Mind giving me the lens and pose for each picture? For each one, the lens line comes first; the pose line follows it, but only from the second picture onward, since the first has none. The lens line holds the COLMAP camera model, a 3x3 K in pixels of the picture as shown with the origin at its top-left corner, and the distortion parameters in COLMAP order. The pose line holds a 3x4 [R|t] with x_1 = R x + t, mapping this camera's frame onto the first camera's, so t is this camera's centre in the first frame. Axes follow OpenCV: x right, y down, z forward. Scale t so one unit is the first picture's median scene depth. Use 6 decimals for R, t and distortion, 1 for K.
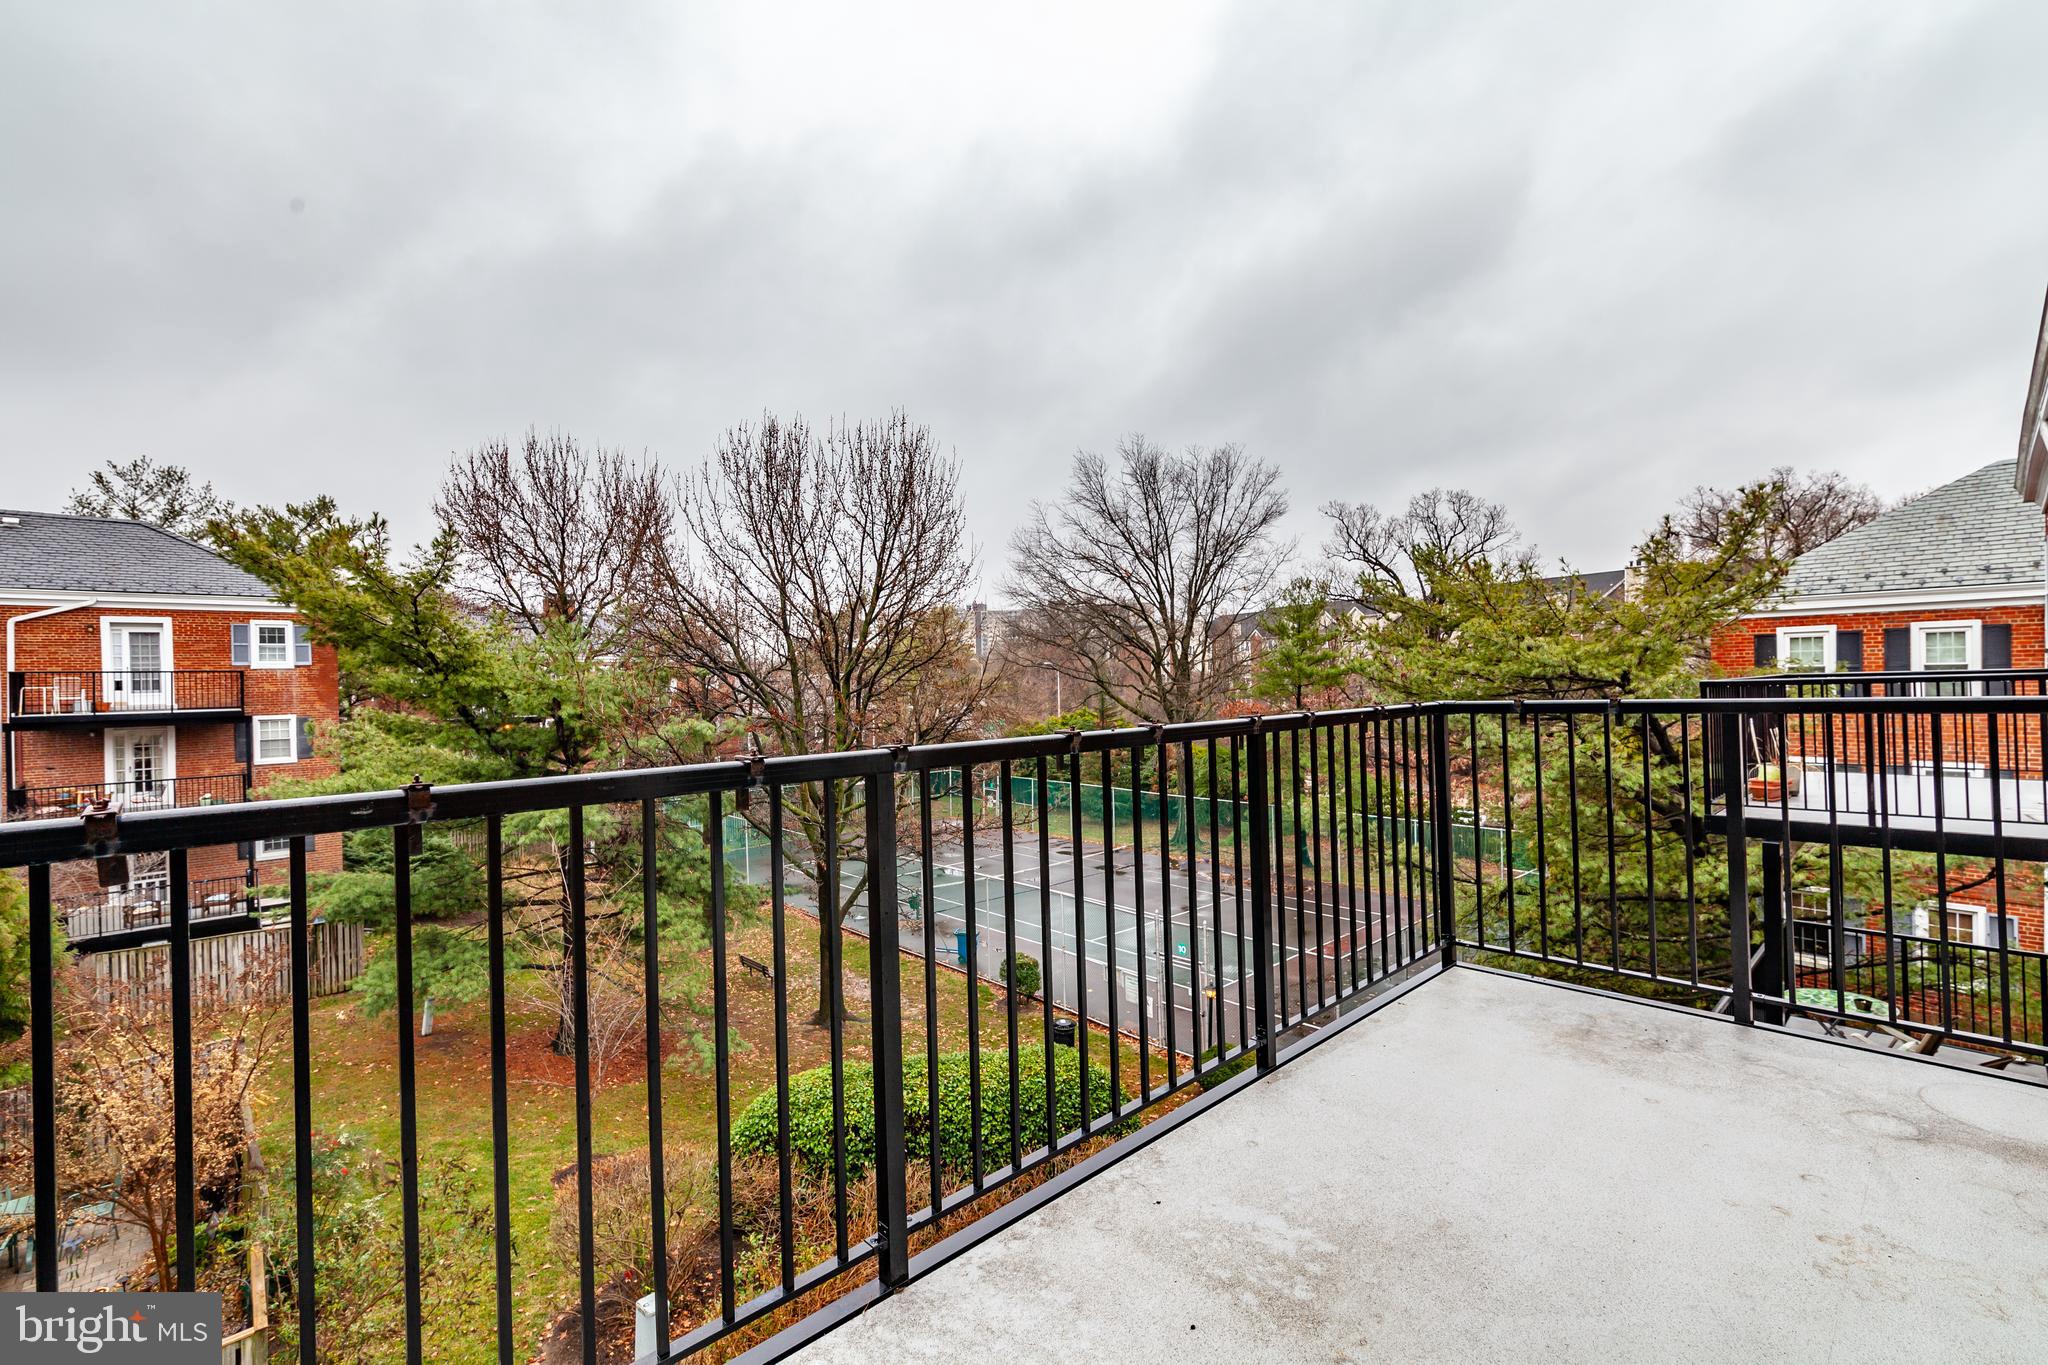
lens RADIAL K [[883.8, 0, 1014.5], [0, 883.8, 677.3], [0, 0, 1]] dist [0.000235, 0.000247]
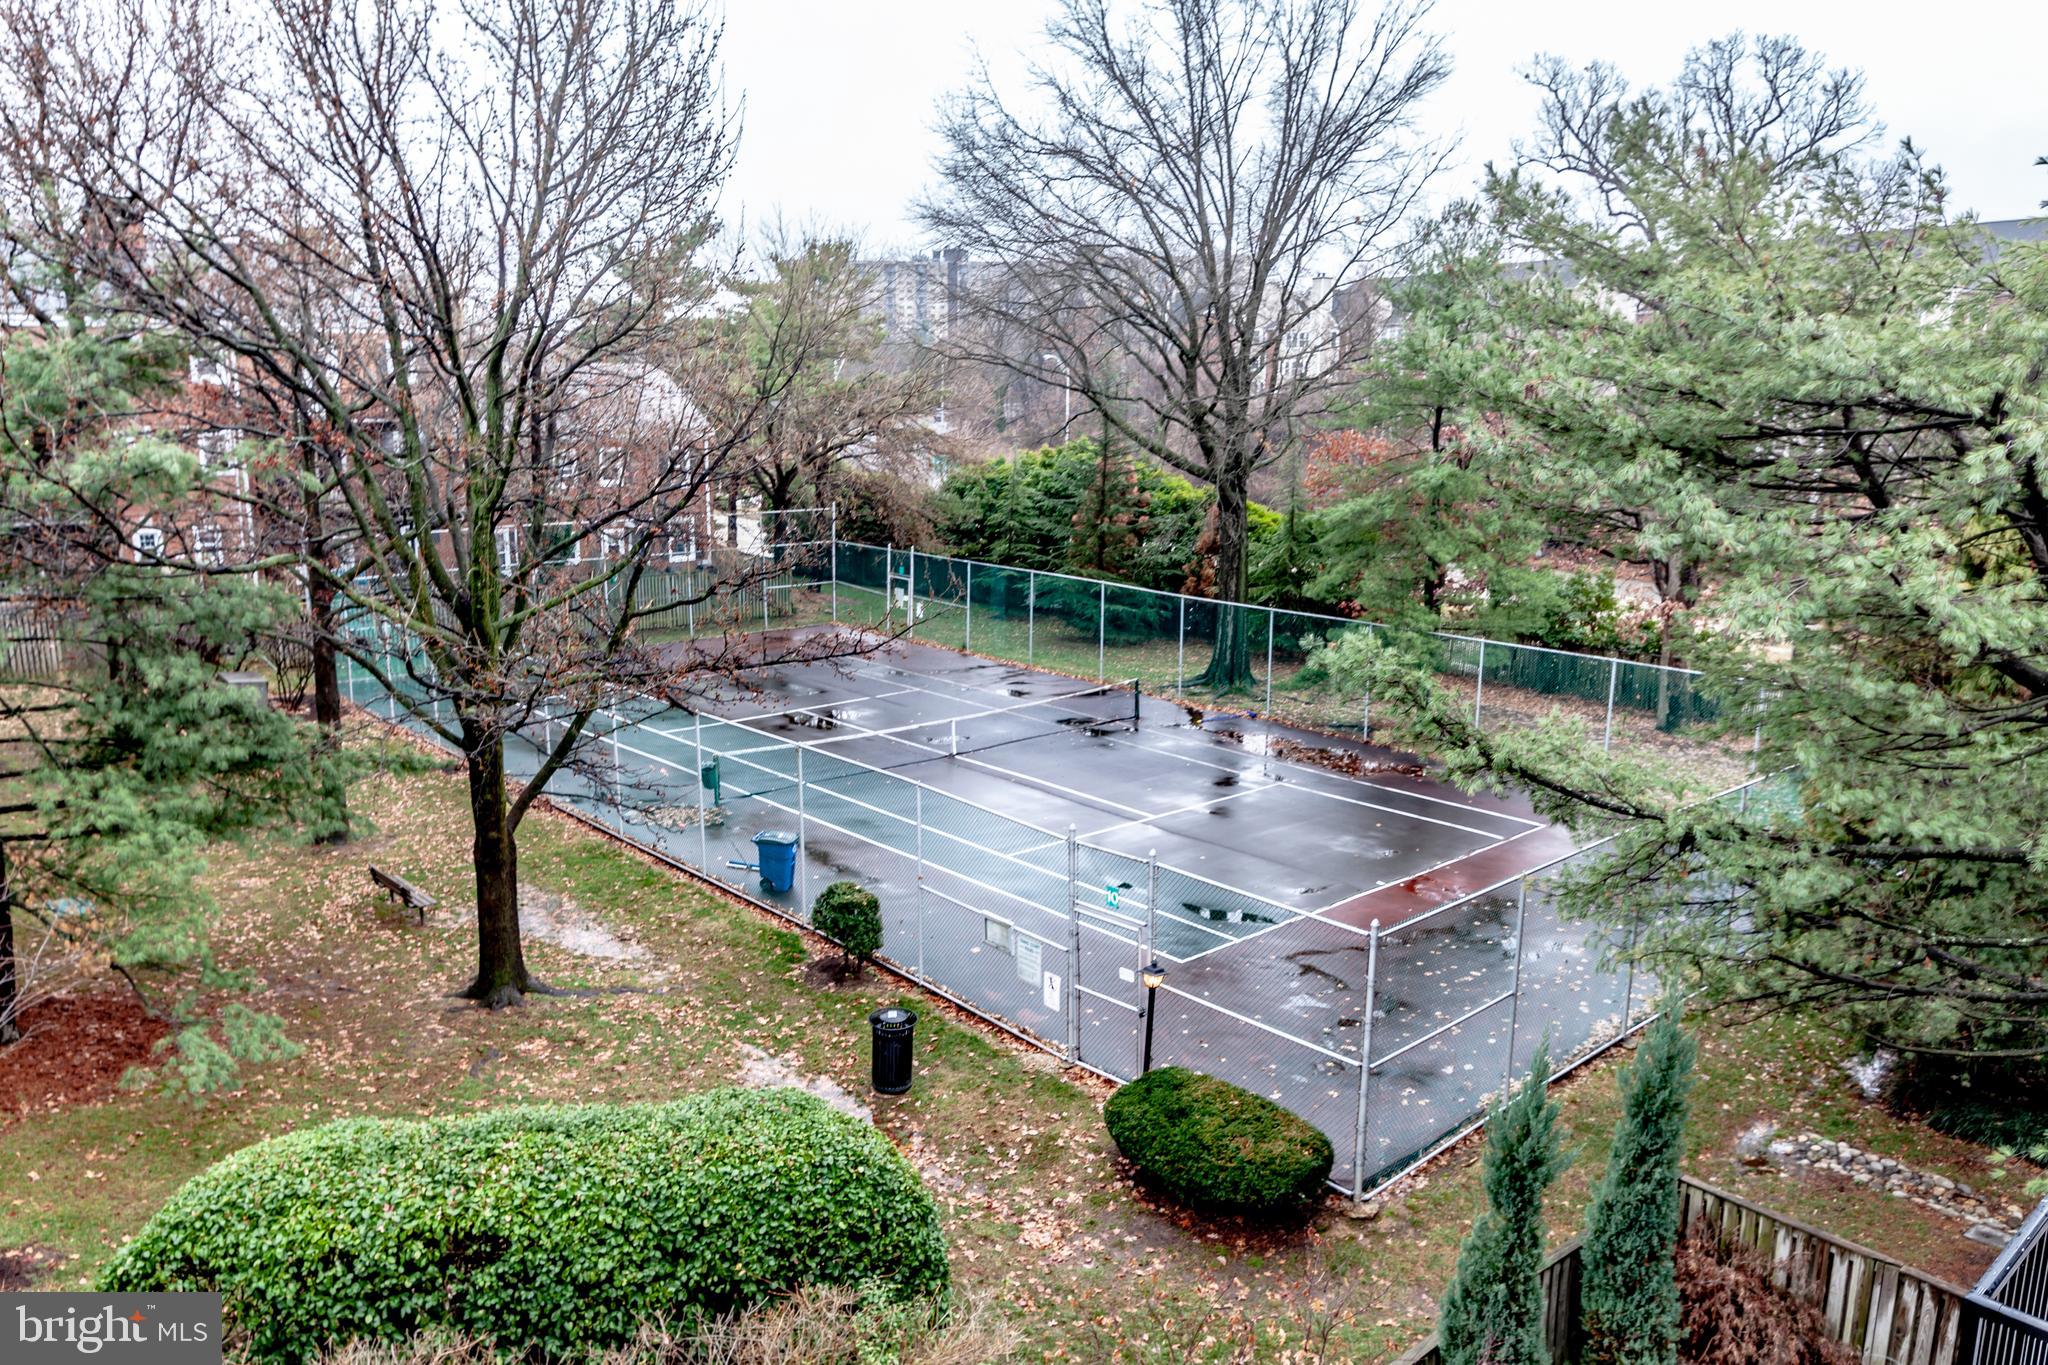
lens RADIAL K [[1454.4, 0, 1024.0], [0, 1454.4, 682.5], [0, 0, 1]] dist [-0.003799, 0.000951]
pose [[0.999577, 0.029076, 0.000167, 0.066444], [-0.028504, 0.978731, 0.203158, 0.000473], [0.005743, -0.203077, 0.979146, 0.079397]]
